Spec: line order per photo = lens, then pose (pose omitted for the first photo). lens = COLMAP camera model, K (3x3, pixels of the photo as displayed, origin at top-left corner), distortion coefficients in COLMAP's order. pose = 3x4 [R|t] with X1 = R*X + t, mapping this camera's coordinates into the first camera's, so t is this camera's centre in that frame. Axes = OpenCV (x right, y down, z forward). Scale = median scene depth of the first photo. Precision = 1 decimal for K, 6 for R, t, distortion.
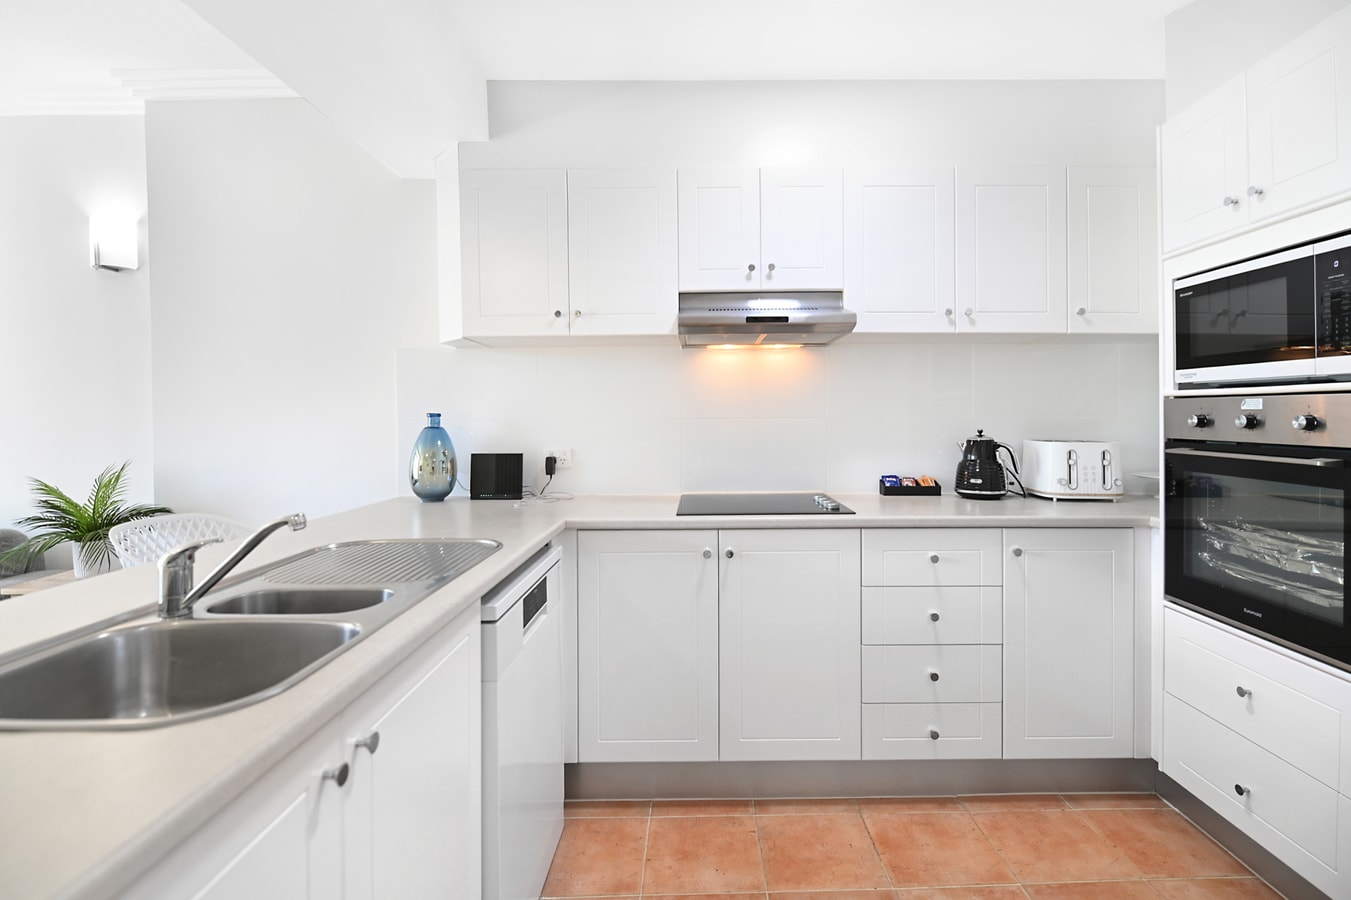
lens RADIAL K [[616.3, 0, 677.0], [0, 616.3, 431.9], [0, 0, 1]] dist [-0.000064, 0.000042]
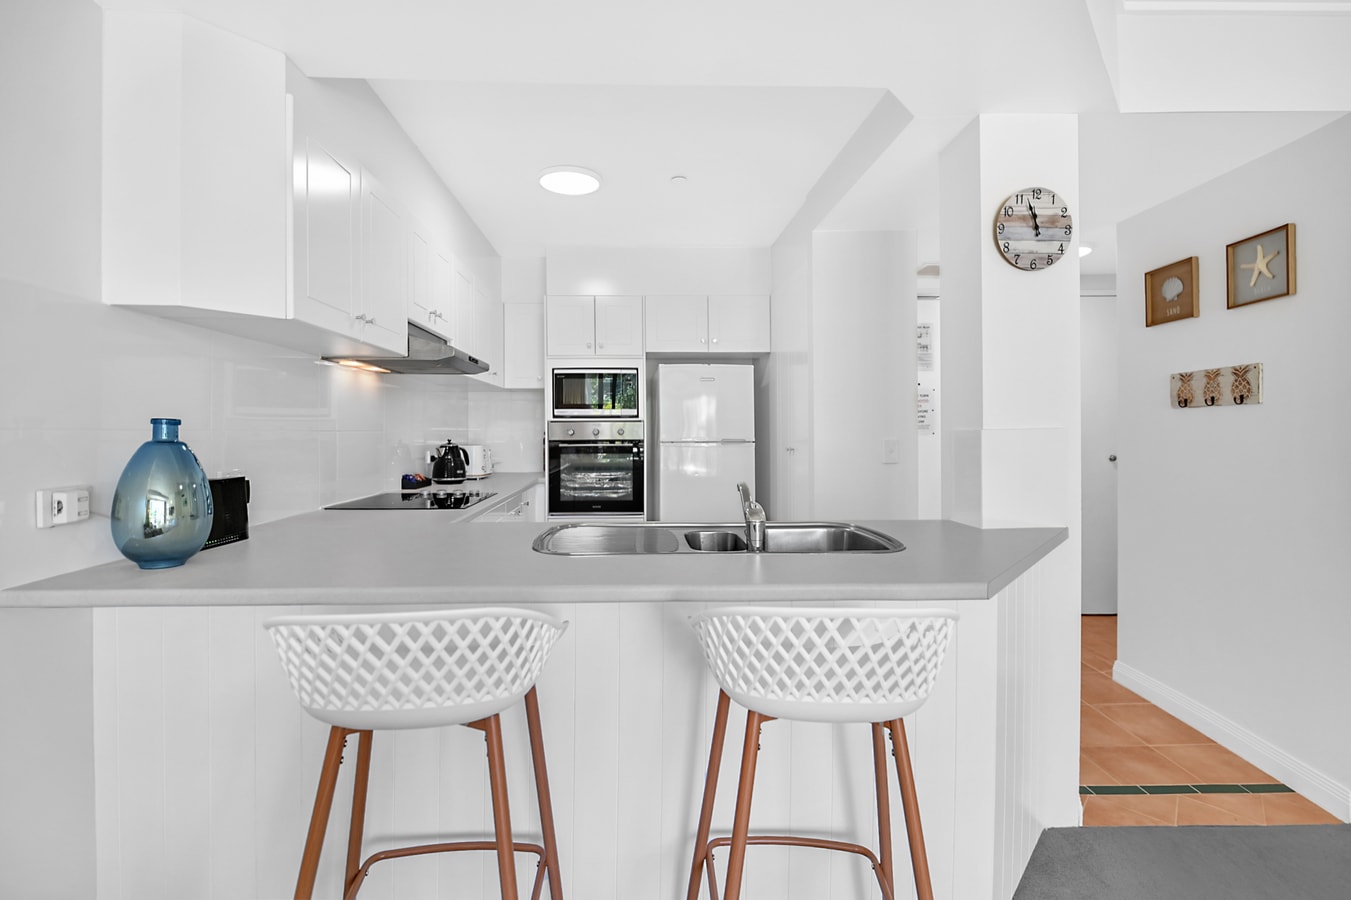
lens RADIAL K [[616.3, 0, 677.0], [0, 616.3, 431.9], [0, 0, 1]] dist [-0.000064, 0.000042]
pose [[-0.073938, 0.003573, 0.997256, -1.400724], [0.027706, 0.999615, -0.001527, -0.002563], [-0.996878, 0.027517, -0.074008, 0.712210]]
